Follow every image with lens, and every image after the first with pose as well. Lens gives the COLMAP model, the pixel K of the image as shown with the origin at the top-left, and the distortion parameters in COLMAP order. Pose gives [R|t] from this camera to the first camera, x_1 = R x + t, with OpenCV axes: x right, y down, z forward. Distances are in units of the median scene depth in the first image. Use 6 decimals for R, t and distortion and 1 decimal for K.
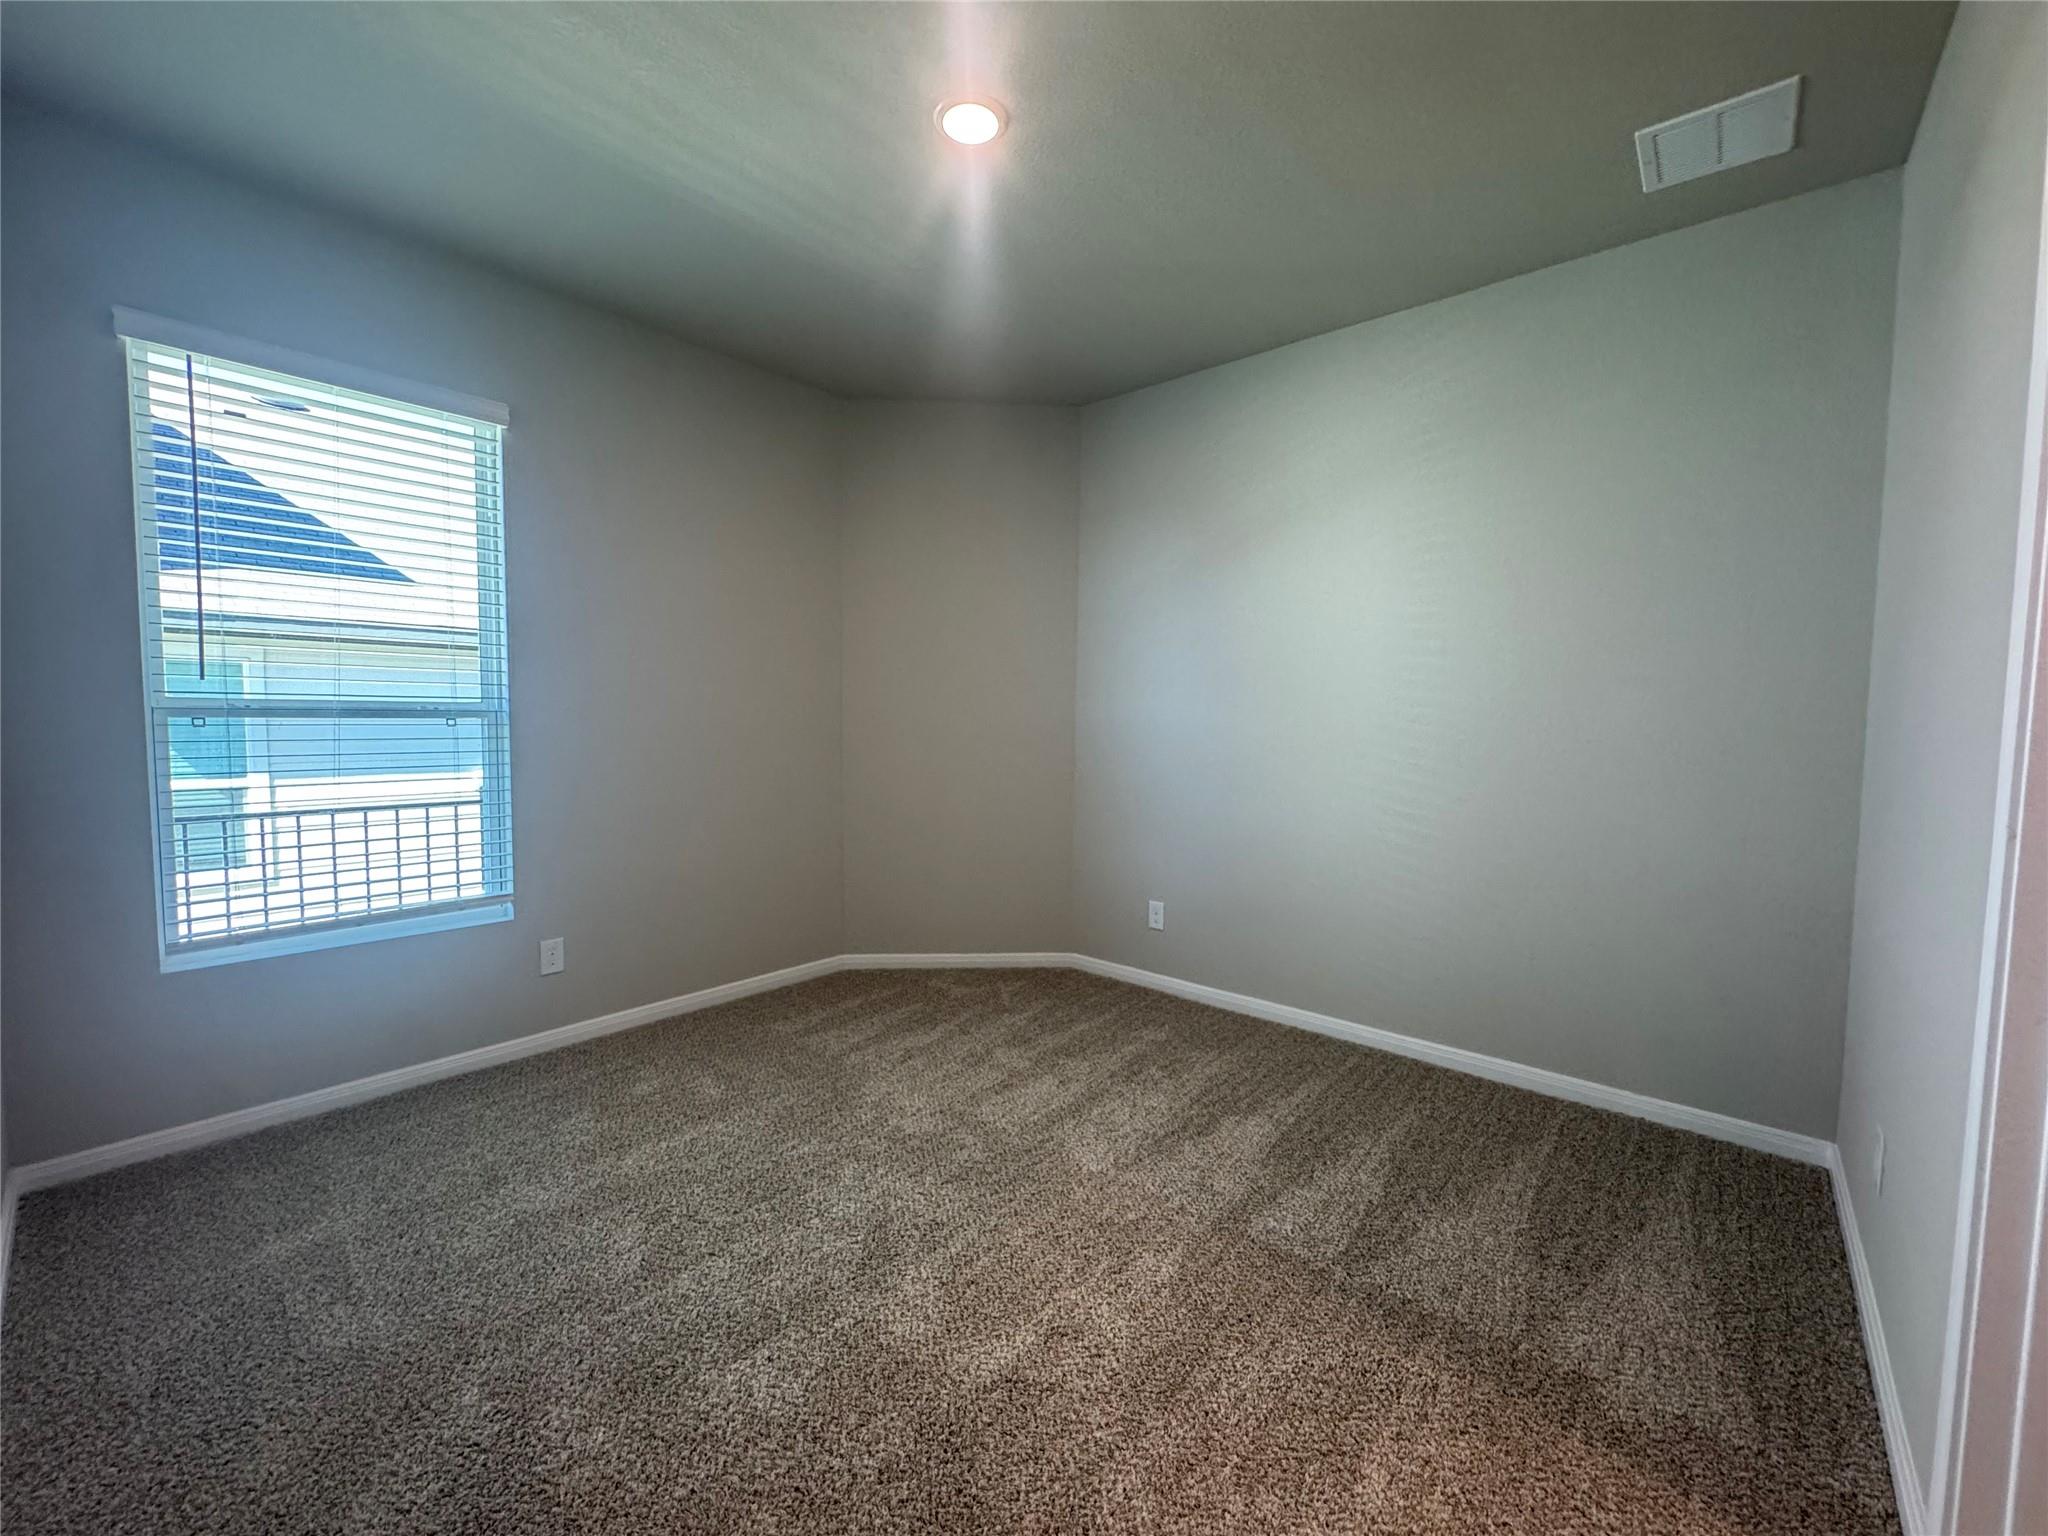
lens RADIAL K [[821.7, 0, 1022.2], [0, 821.7, 765.8], [0, 0, 1]] dist [-0.001016, -0.000025]
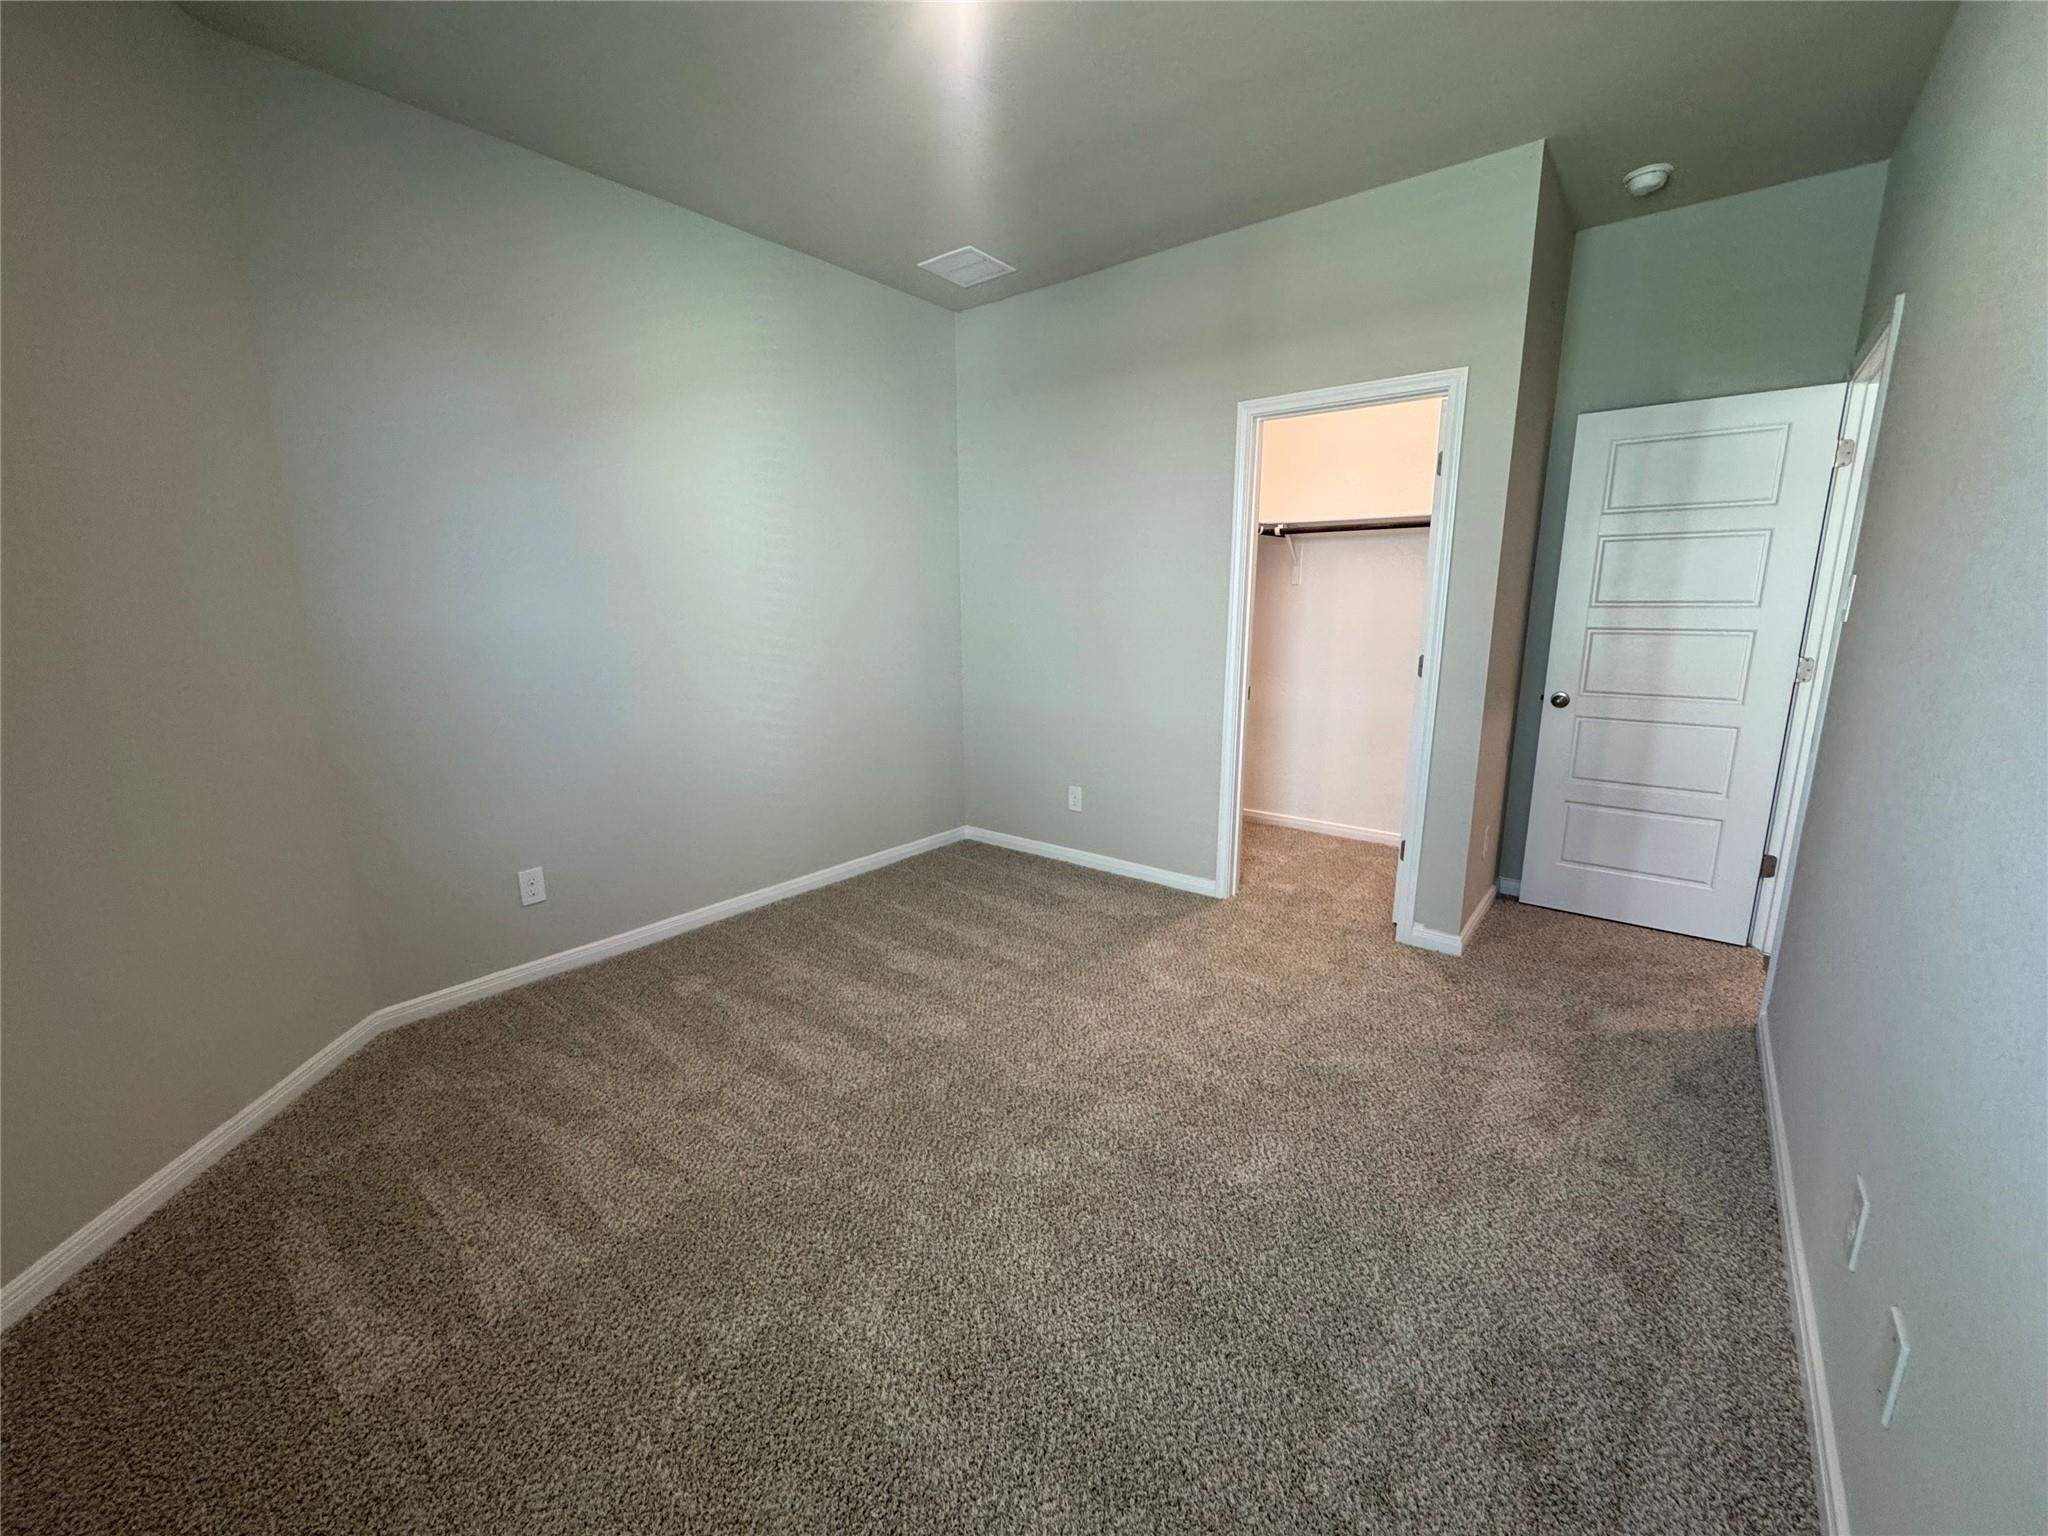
lens RADIAL K [[821.7, 0, 1022.2], [0, 821.7, 765.8], [0, 0, 1]] dist [-0.001016, -0.000025]
pose [[-0.042081, -0.207108, 0.977413, -0.713694], [0.067972, 0.975419, 0.209612, -0.068597], [-0.996799, 0.075257, -0.026969, 0.692572]]
